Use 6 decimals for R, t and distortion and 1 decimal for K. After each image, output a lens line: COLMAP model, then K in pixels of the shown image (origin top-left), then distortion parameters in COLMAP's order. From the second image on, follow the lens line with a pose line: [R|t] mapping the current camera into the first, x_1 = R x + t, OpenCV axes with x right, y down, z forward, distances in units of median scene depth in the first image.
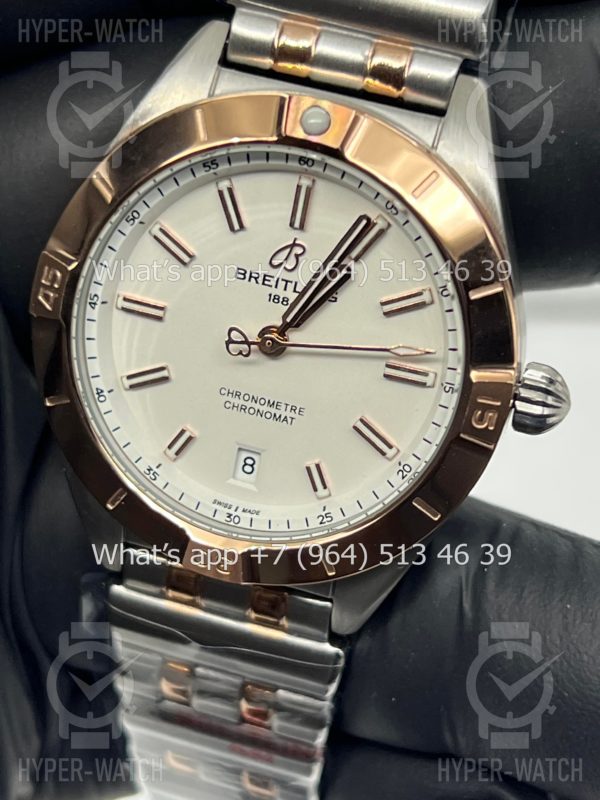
lens RADIAL K [[1985.6, 0, 299.8], [0, 1985.6, 397.4], [0, 0, 1]] dist [0.277183, 0.000000]
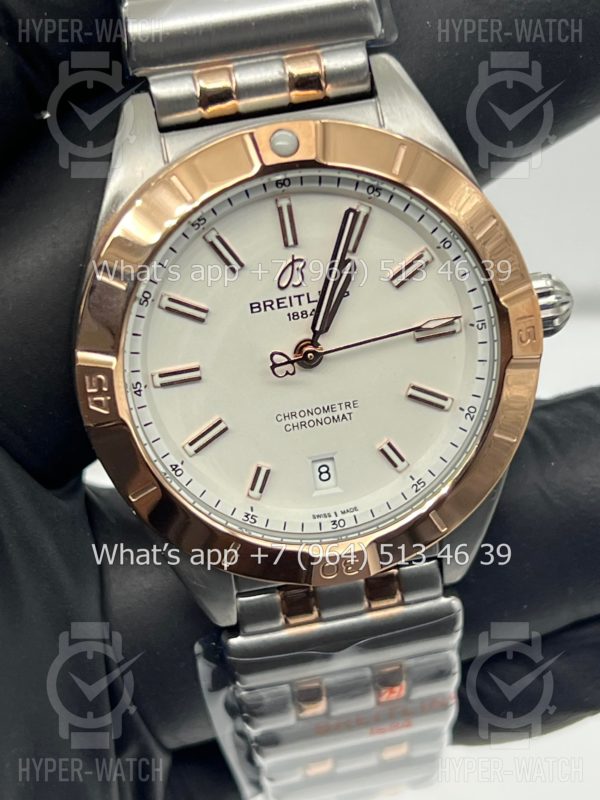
lens RADIAL K [[1985.6, 0, 297.2], [0, 1985.6, 389.3], [0, 0, 1]] dist [0.277183, 0.000000]
pose [[0.874380, -0.406599, 0.264834, -0.306760], [0.409806, 0.911028, 0.045675, -0.061851], [-0.259842, 0.068593, 0.963212, -0.015316]]
